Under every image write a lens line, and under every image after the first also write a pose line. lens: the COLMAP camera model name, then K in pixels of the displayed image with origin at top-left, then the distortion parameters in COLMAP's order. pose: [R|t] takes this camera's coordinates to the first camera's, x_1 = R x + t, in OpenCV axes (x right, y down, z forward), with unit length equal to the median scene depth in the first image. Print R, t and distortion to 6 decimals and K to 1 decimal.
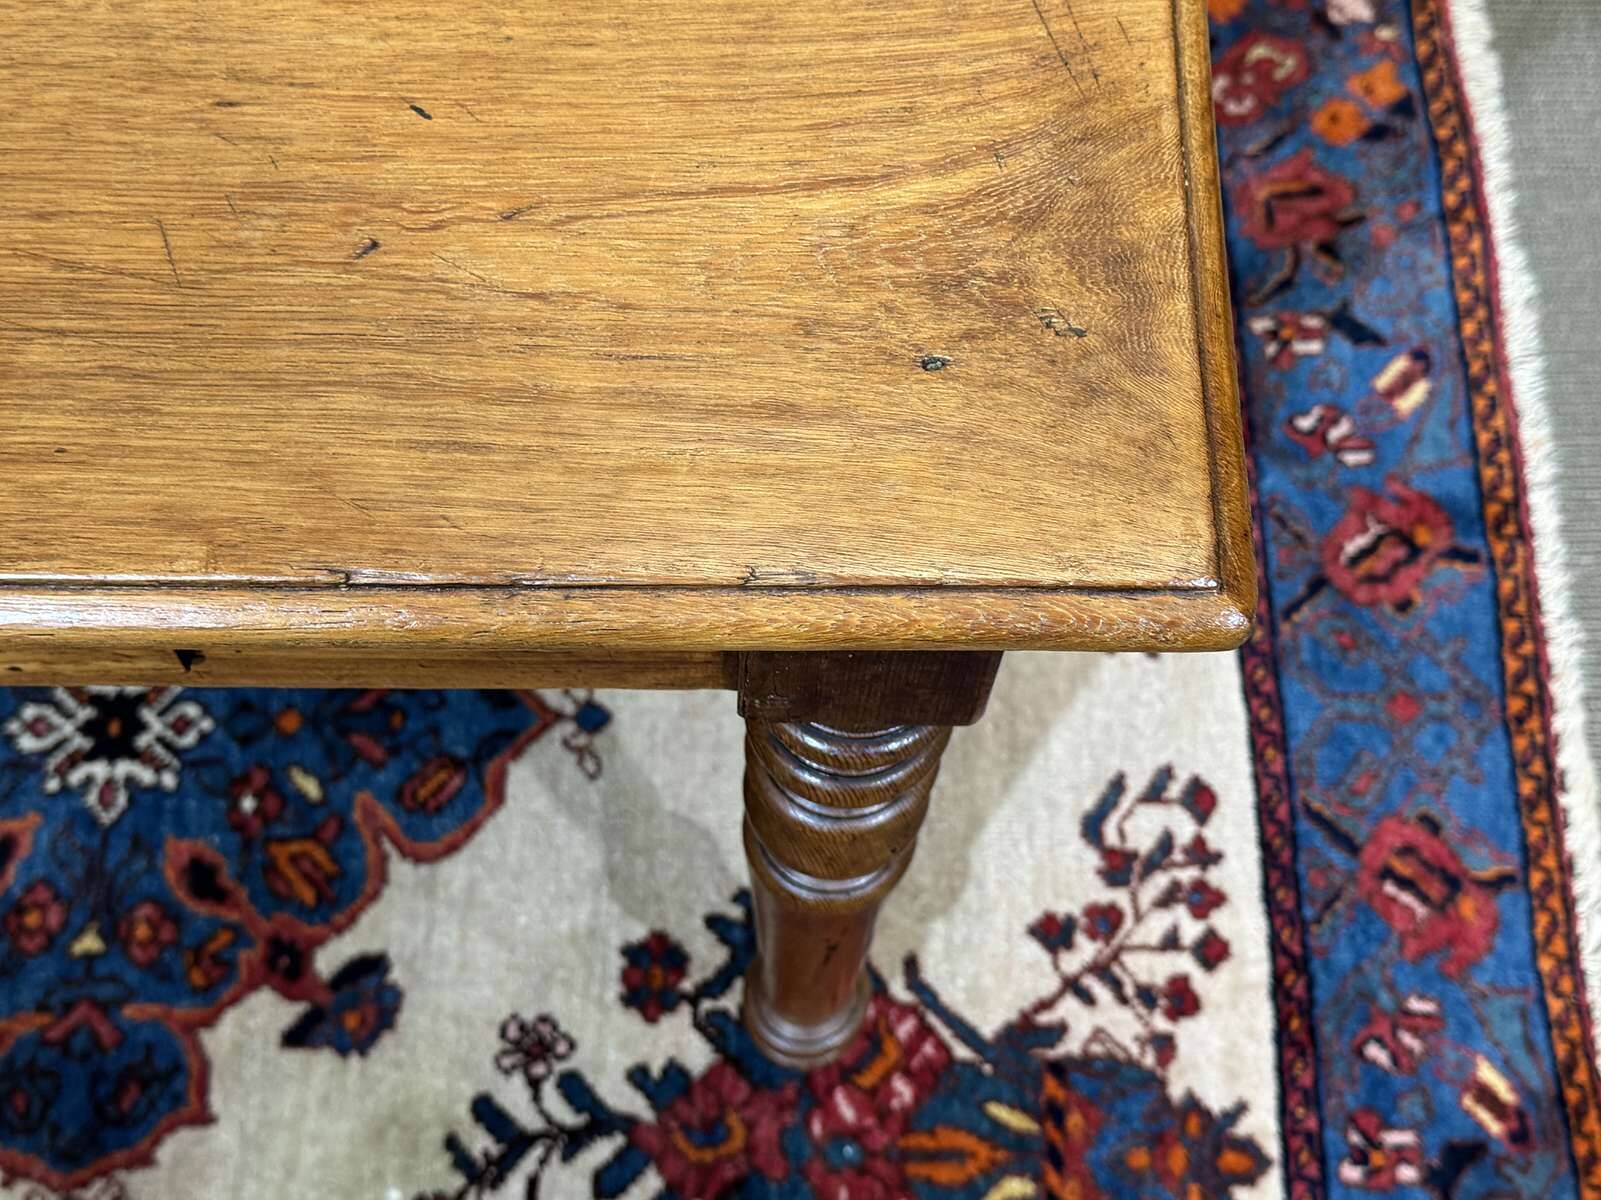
lens RADIAL K [[2260.2, 0, 831.1], [0, 2260.2, 599.9], [0, 0, 1]] dist [0.140945, 0.000000]
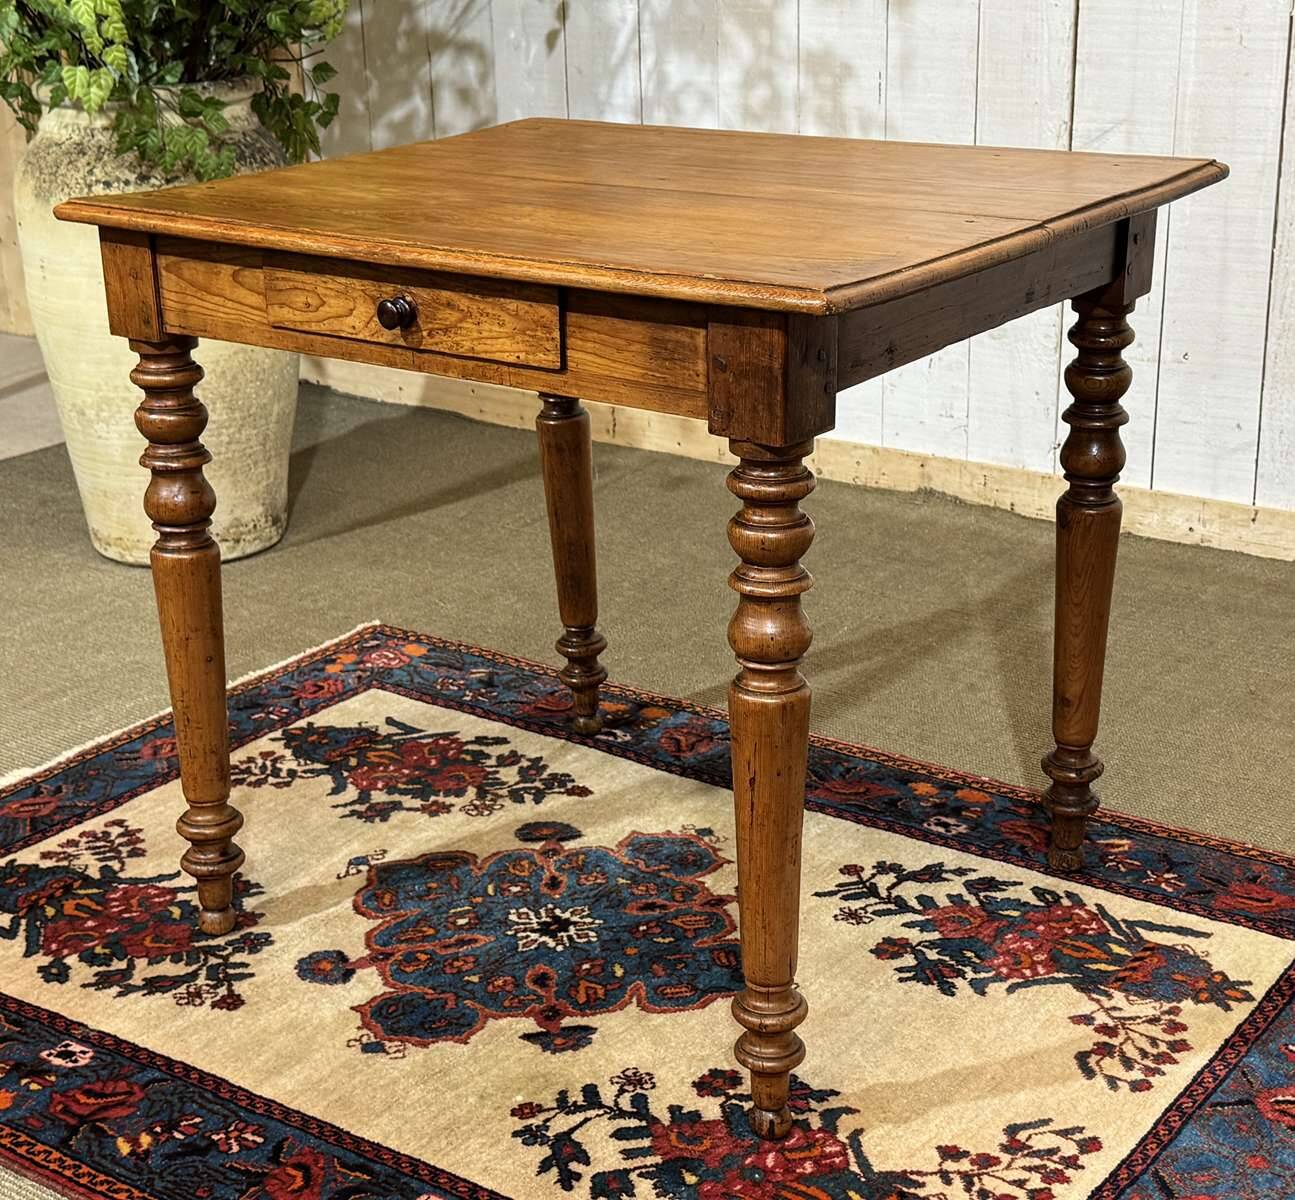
lens RADIAL K [[2240.5, 0, 655.8], [0, 2240.5, 573.5], [0, 0, 1]] dist [0.124299, 0.000000]
pose [[0.793411, 0.165149, -0.585855, 0.751545], [-0.548449, 0.611437, -0.570393, 0.867921], [0.264013, 0.773868, 0.575696, -0.202986]]
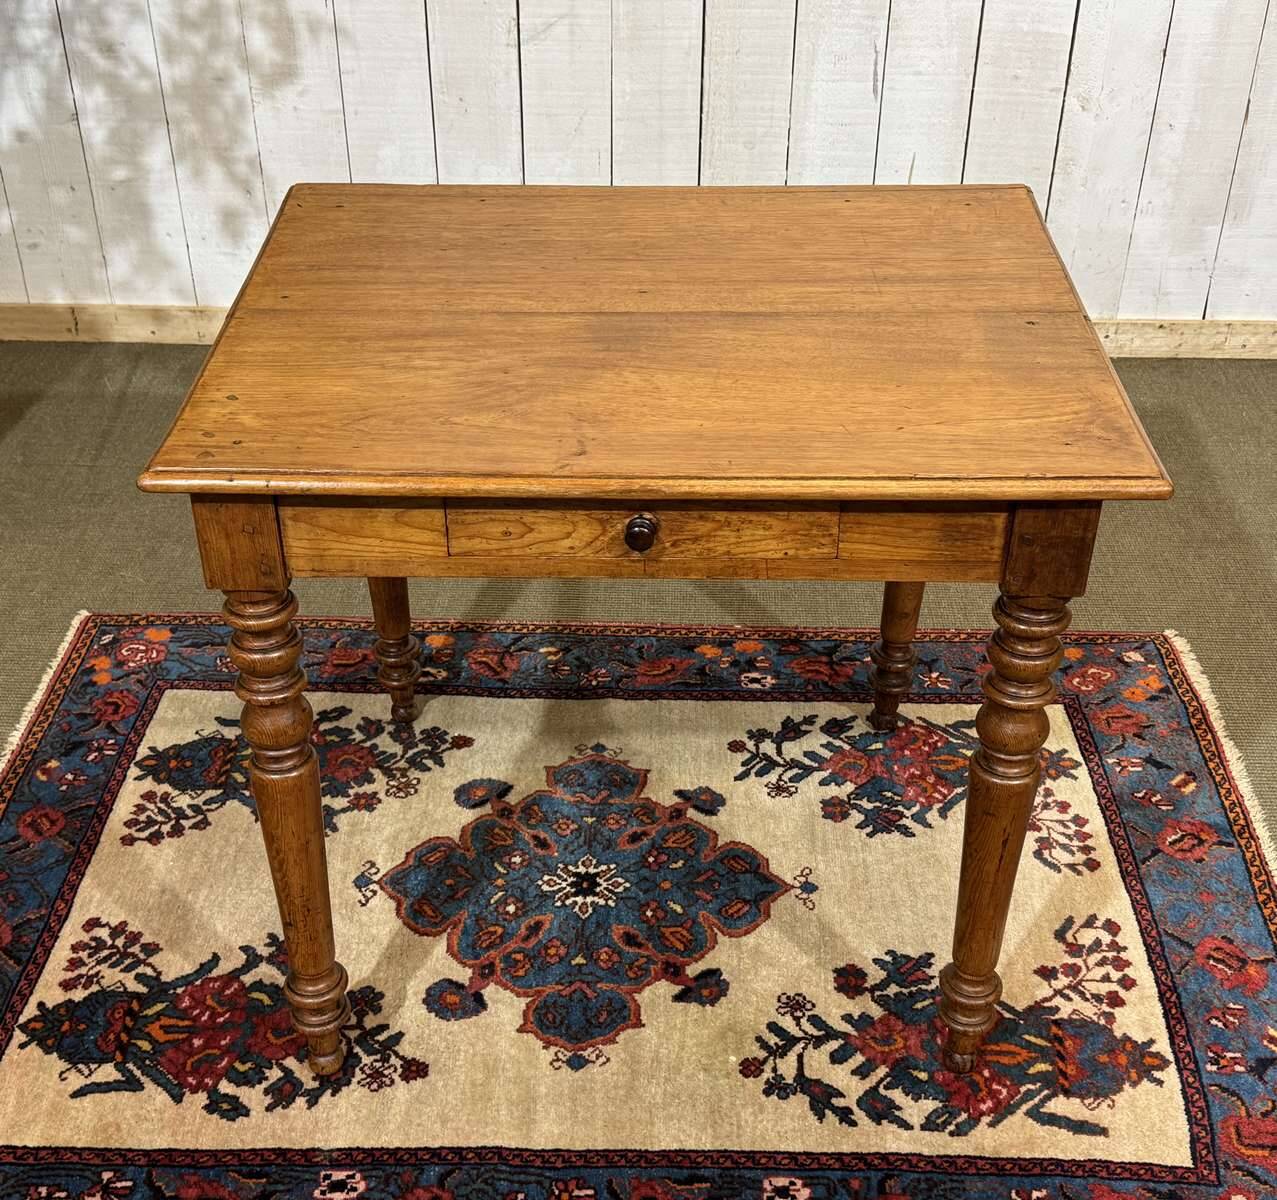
lens RADIAL K [[1749.1, 0, 637.3], [0, 1749.1, 595.6], [0, 0, 1]] dist [0.114654, 0.000000]
pose [[0.999041, 0.016074, -0.040720, -0.208938], [-0.036108, 0.828492, -0.558836, 0.764029], [0.024753, 0.559770, 0.828278, -0.510121]]
